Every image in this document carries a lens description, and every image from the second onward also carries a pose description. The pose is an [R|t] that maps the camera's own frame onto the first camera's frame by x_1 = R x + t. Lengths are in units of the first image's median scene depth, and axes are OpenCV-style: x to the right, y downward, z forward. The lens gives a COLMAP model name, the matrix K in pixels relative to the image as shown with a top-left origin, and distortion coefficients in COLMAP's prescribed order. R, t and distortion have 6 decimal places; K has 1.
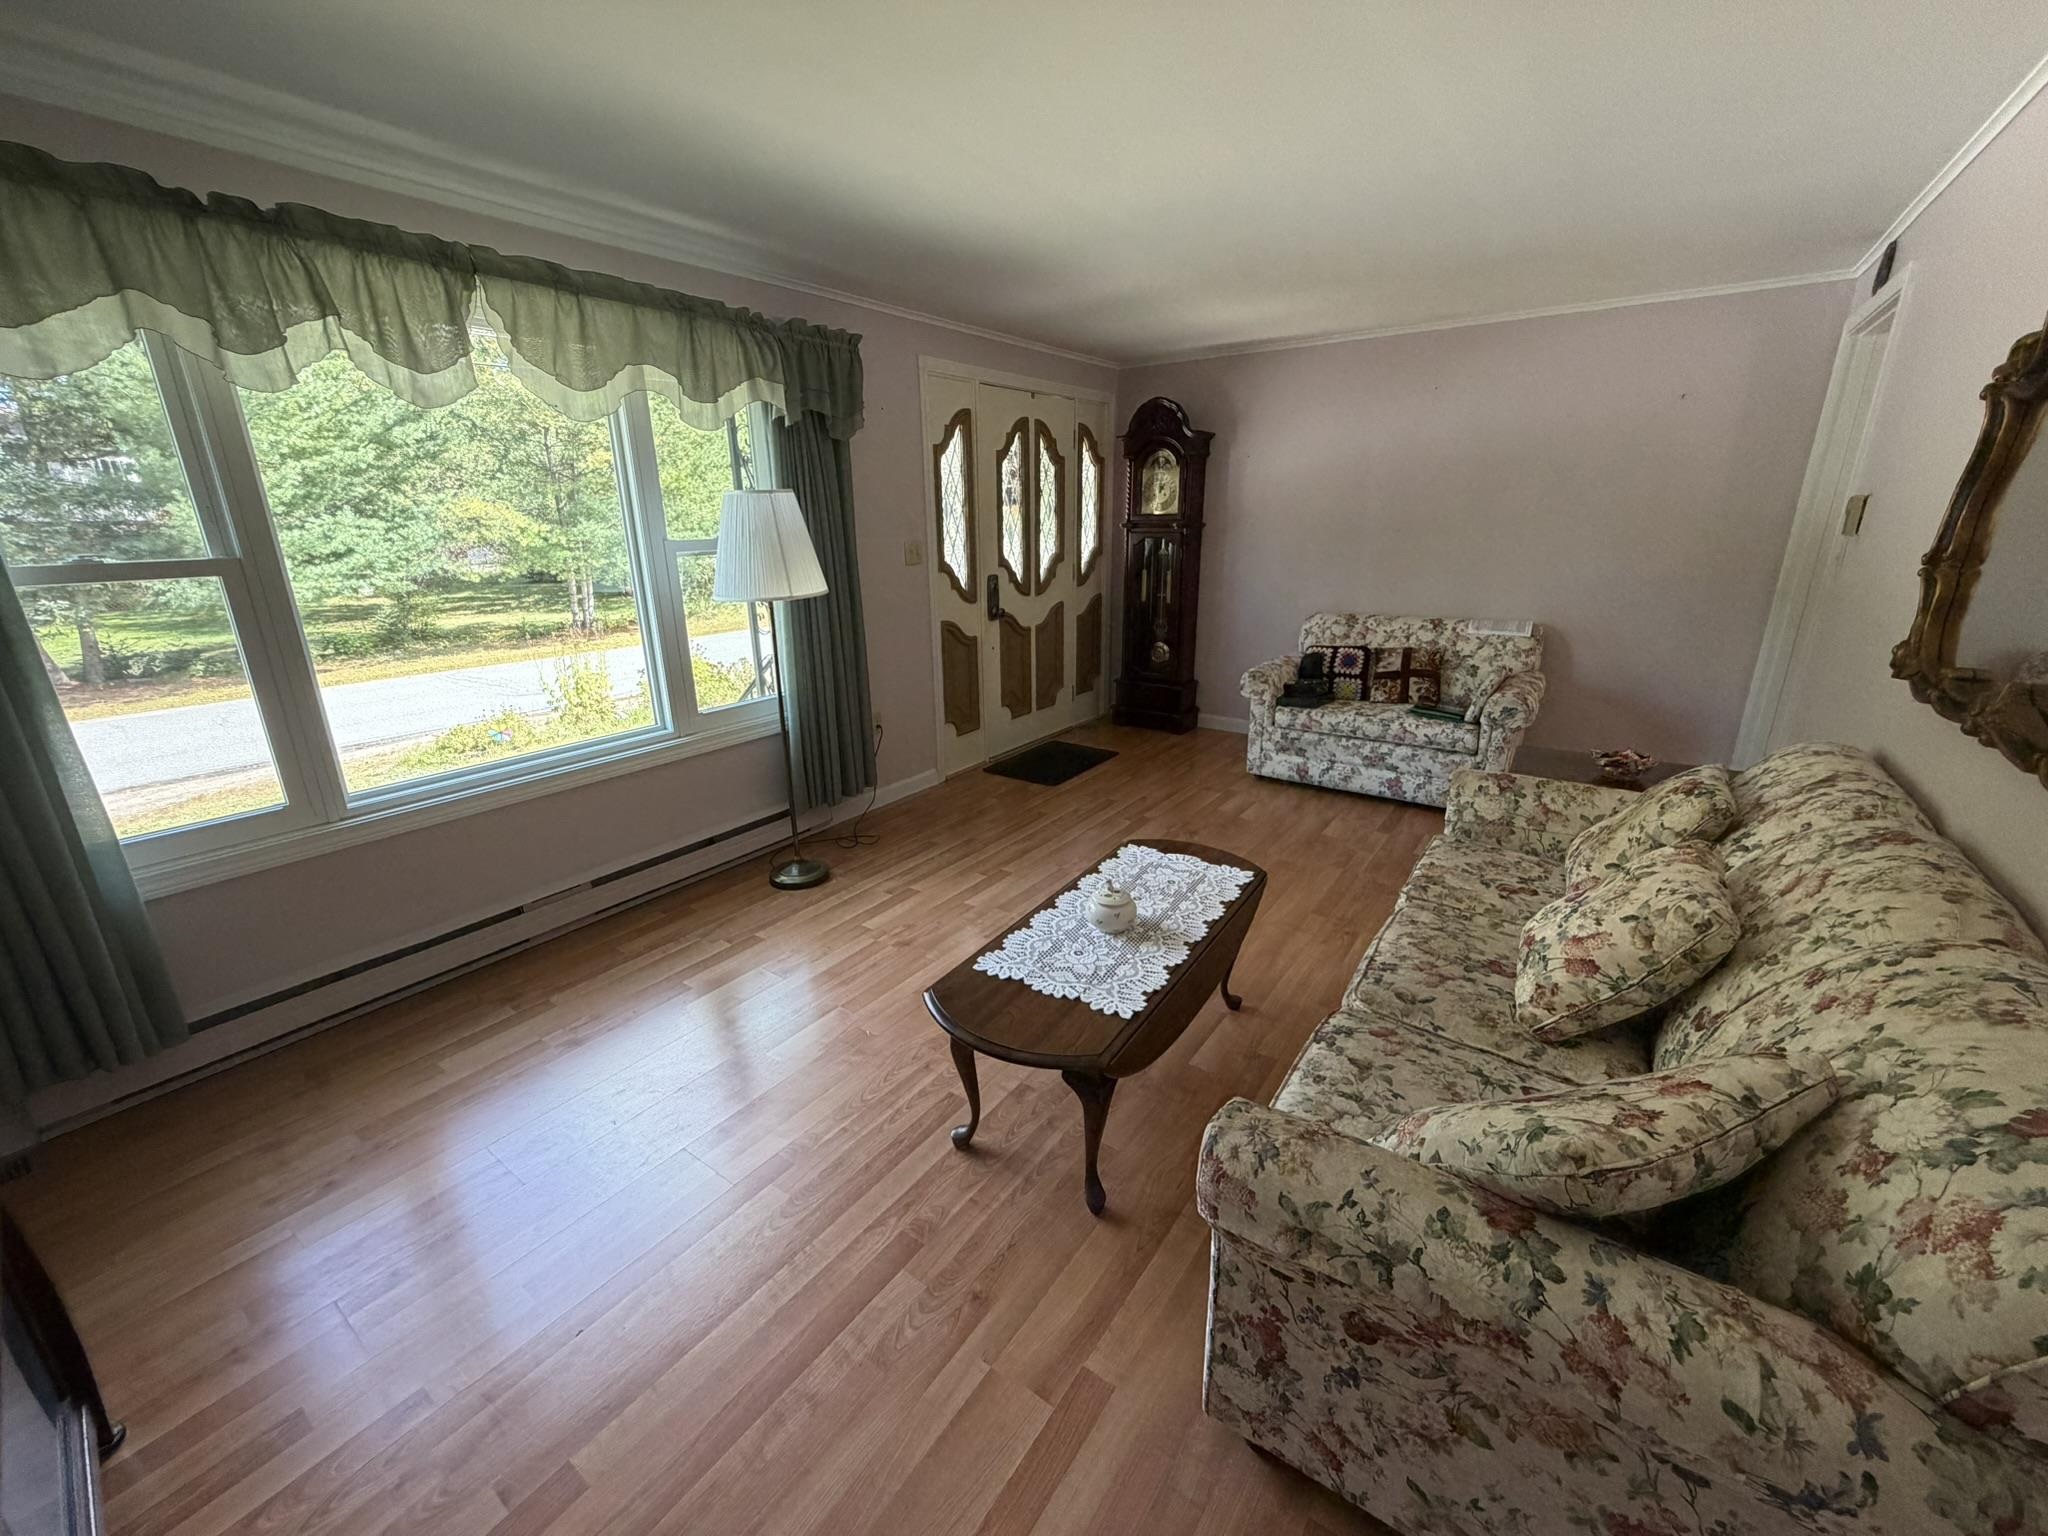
lens RADIAL K [[814.9, 0, 1026.4], [0, 814.9, 760.5], [0, 0, 1]] dist [-0.002425, 0.000281]
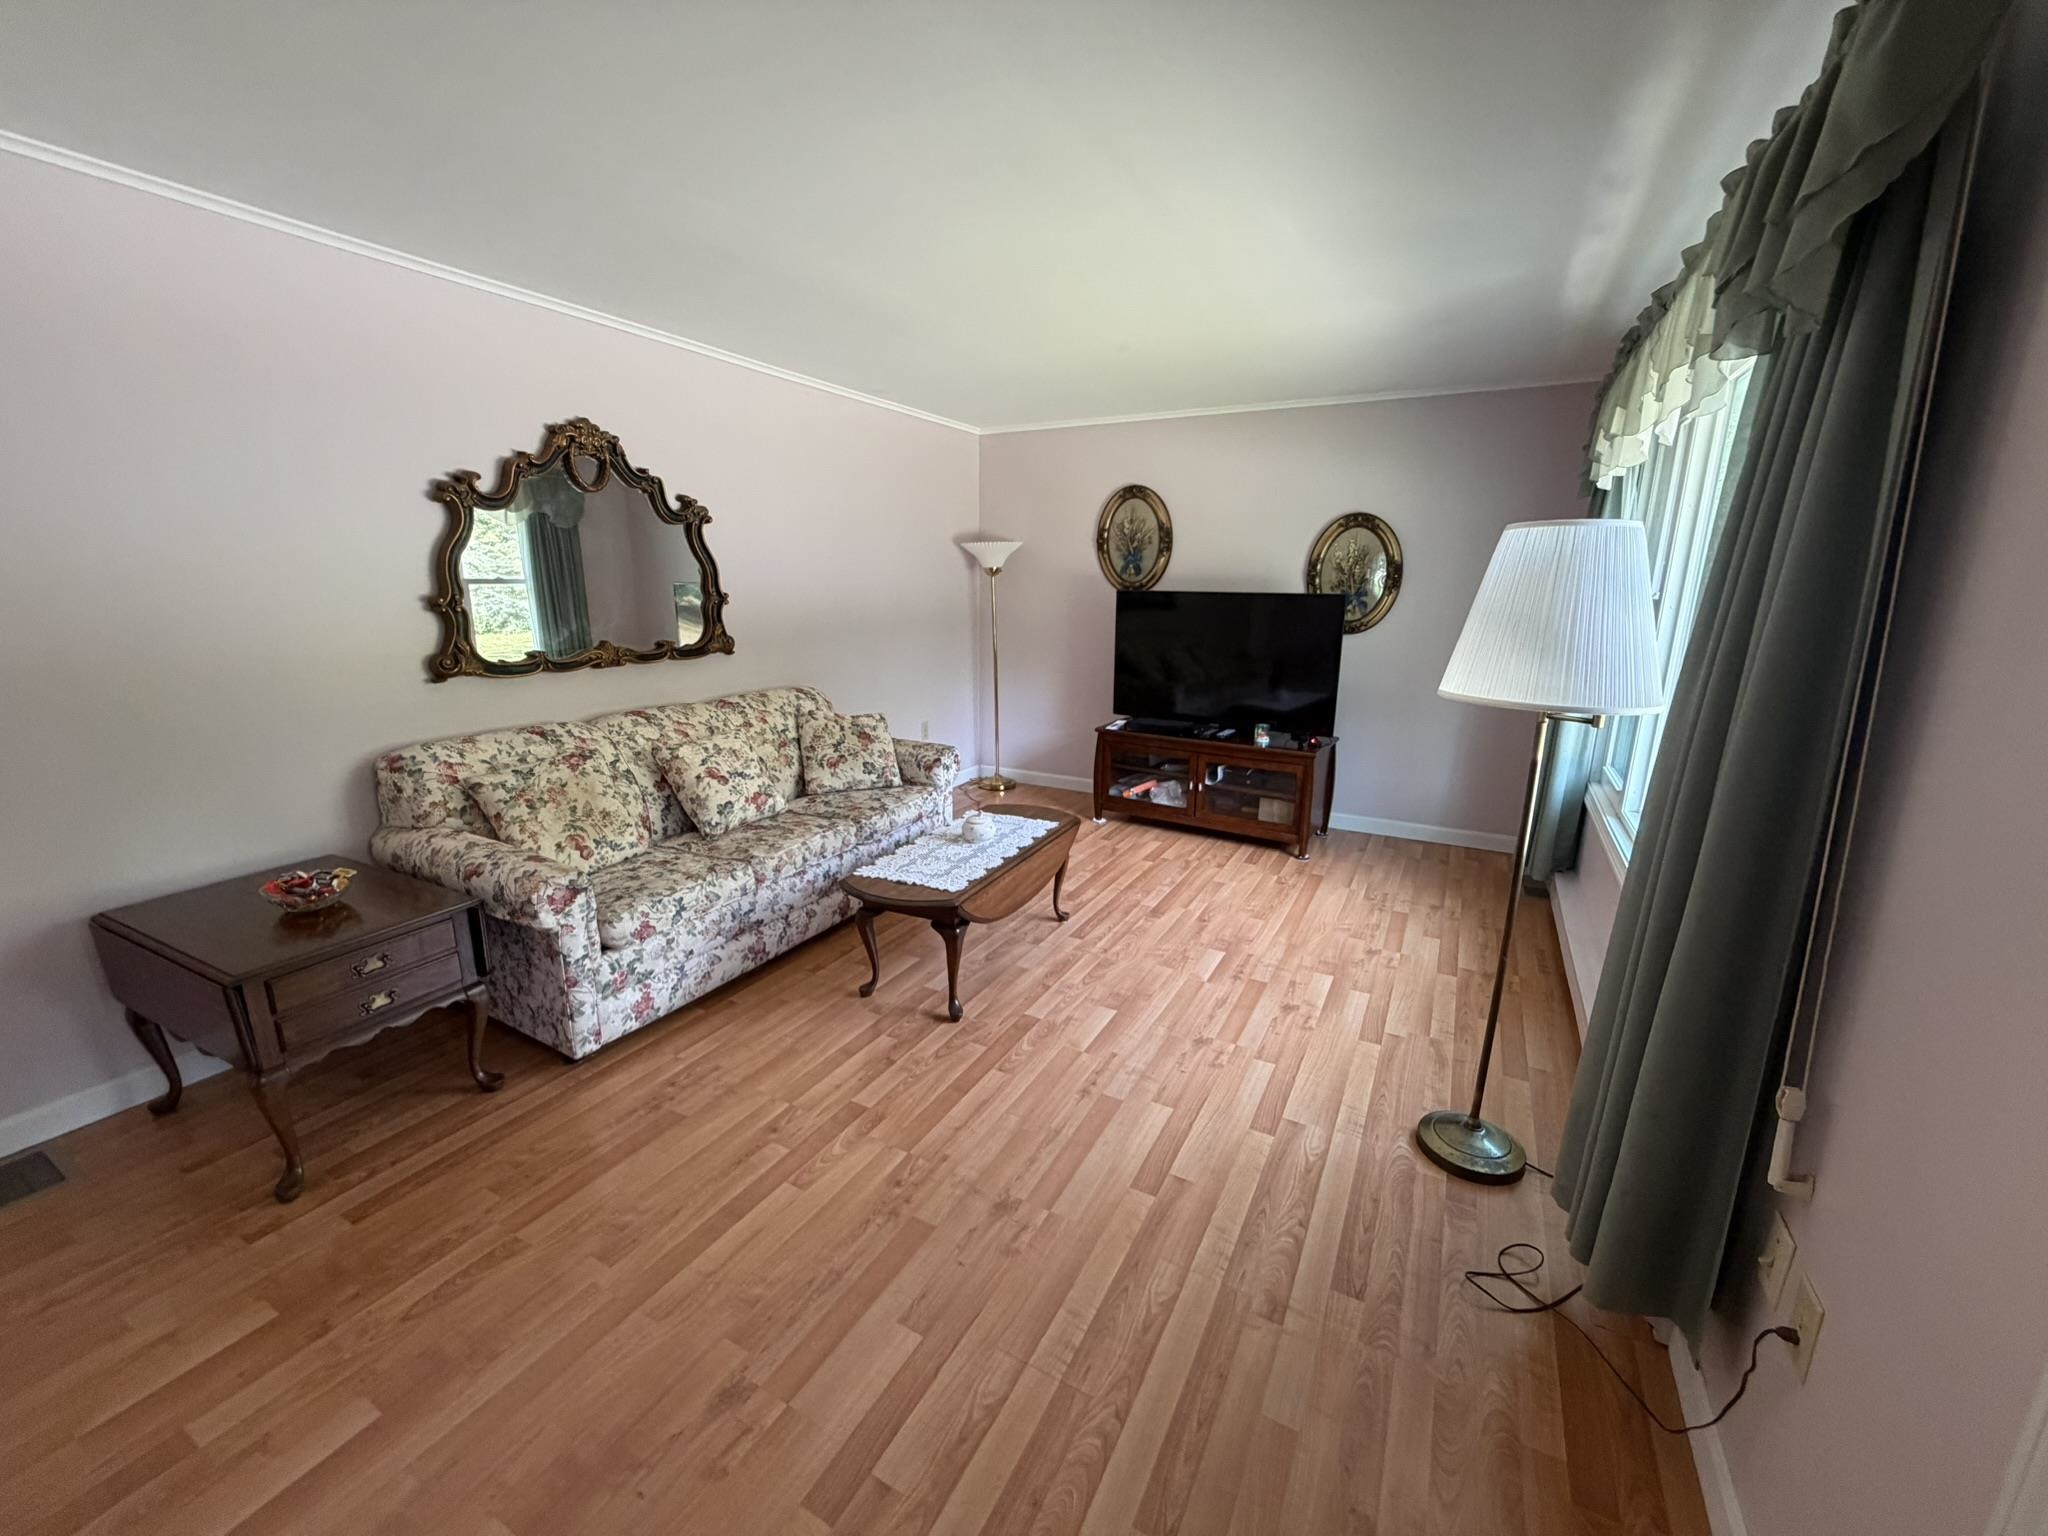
lens RADIAL K [[814.9, 0, 1024.6], [0, 814.9, 760.1], [0, 0, 1]] dist [-0.002425, 0.000281]
pose [[-0.992508, 0.032667, -0.117728, 0.177364], [-0.030254, 0.867866, 0.495875, -0.620992], [0.118371, 0.495722, -0.860376, 2.059720]]
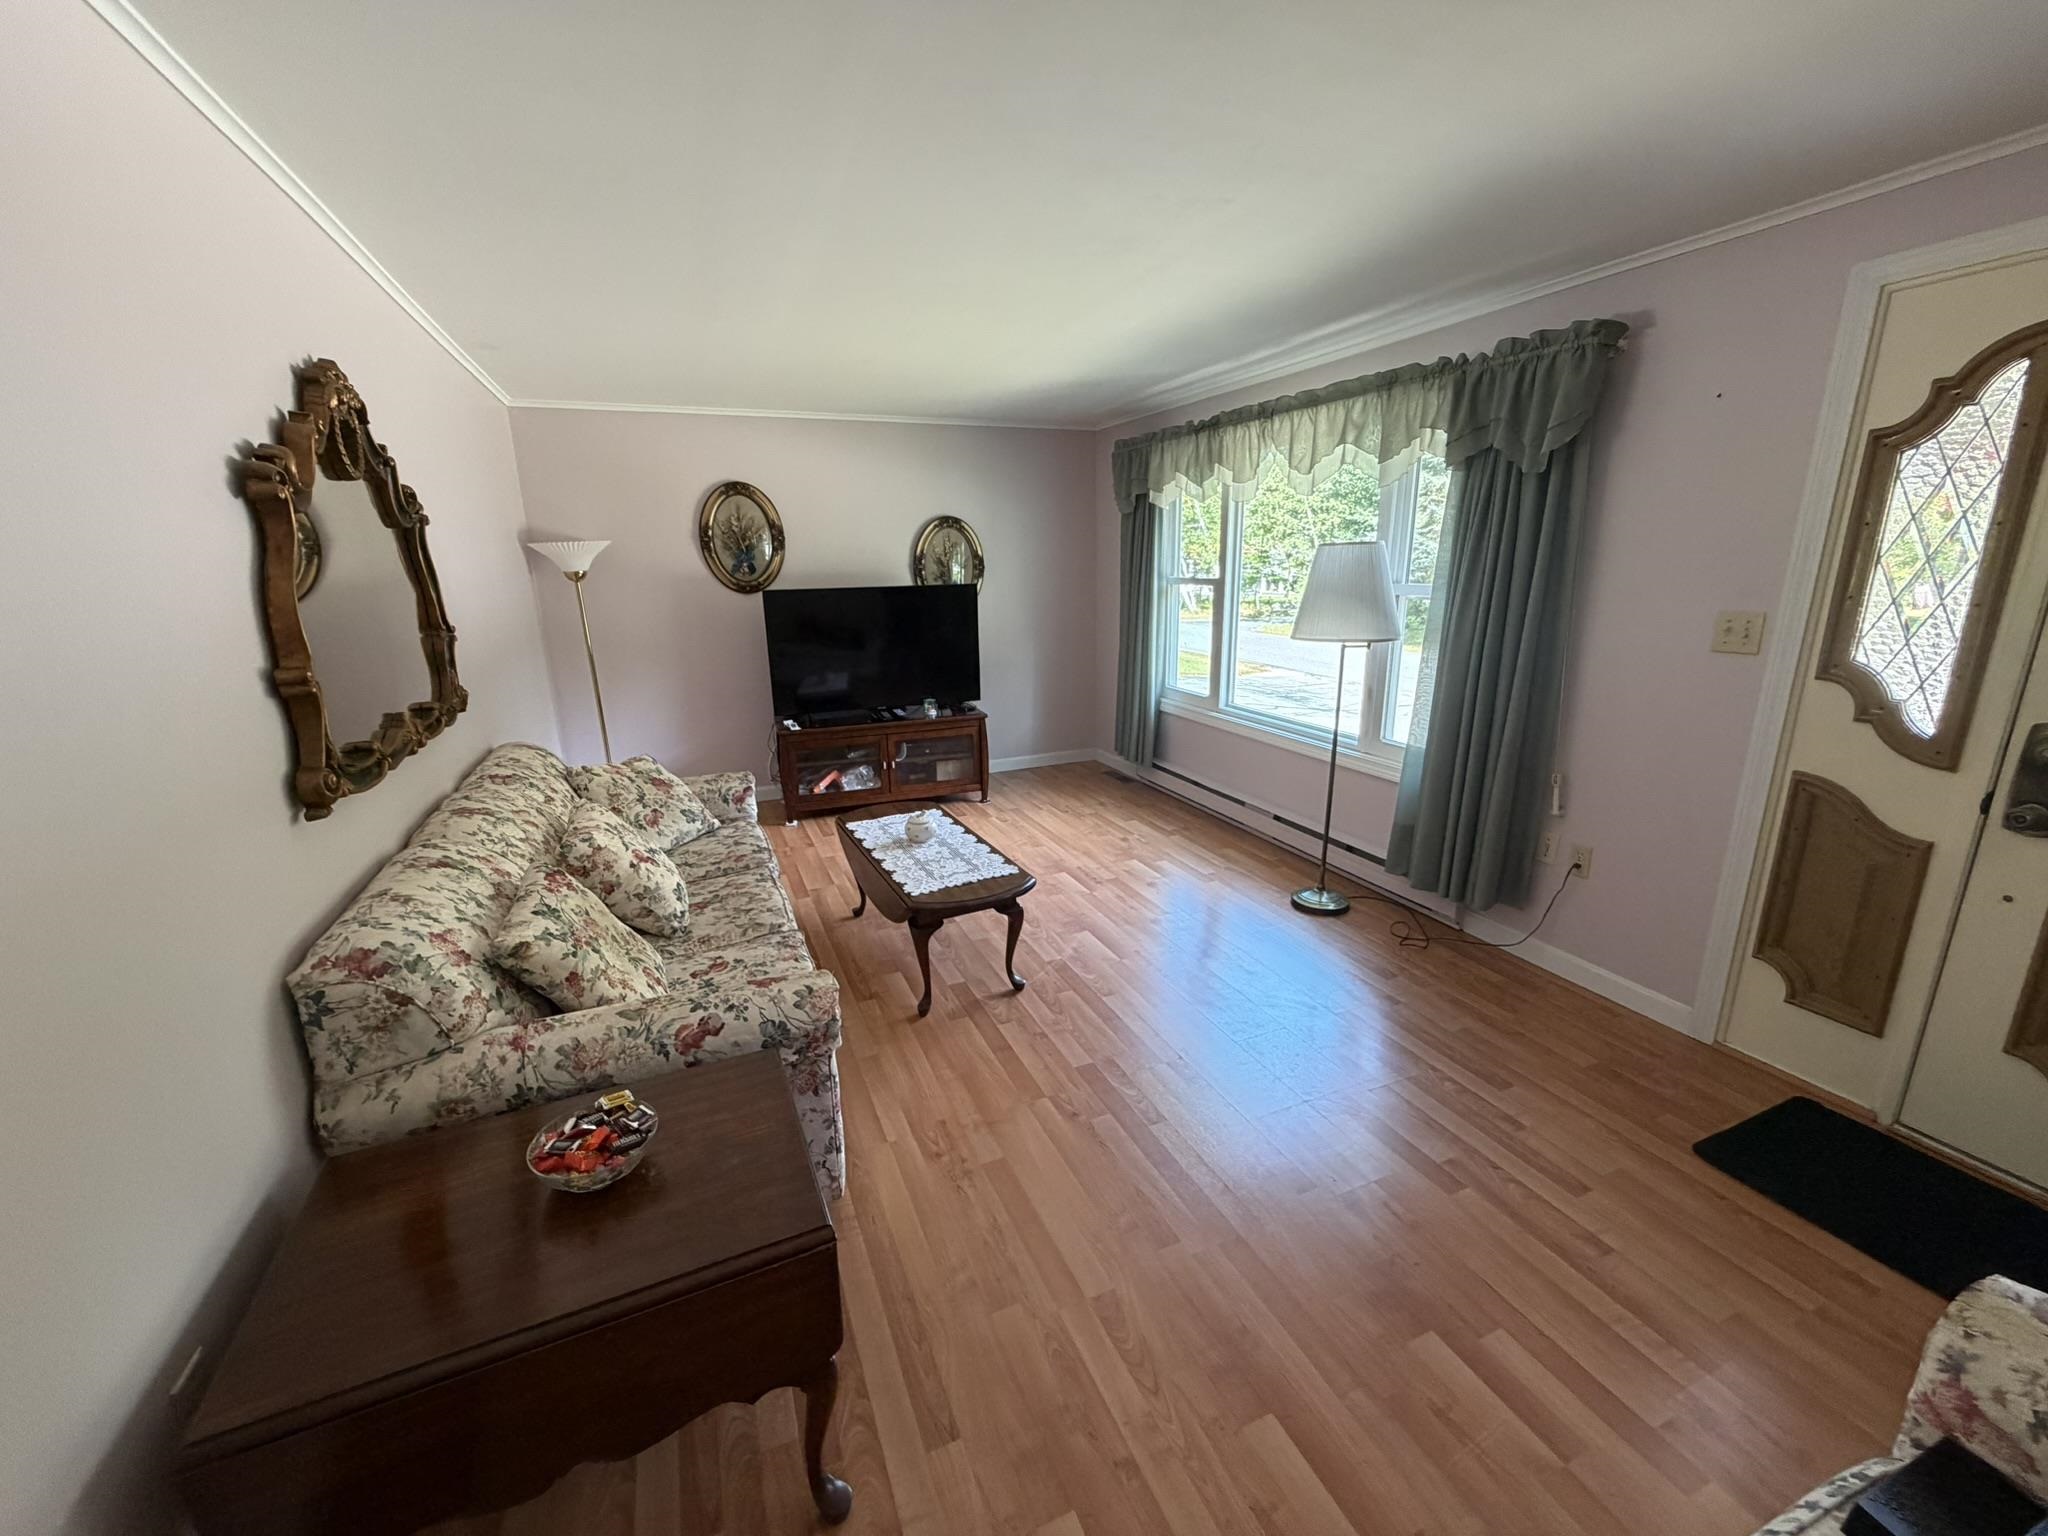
lens RADIAL K [[814.9, 0, 1014.1], [0, 814.9, 760.0], [0, 0, 1]] dist [-0.002425, 0.000281]
pose [[-0.526687, 0.231151, -0.818028, 1.148918], [-0.222943, 0.891072, 0.395332, -0.538602], [0.820303, 0.390590, -0.417783, 1.602005]]
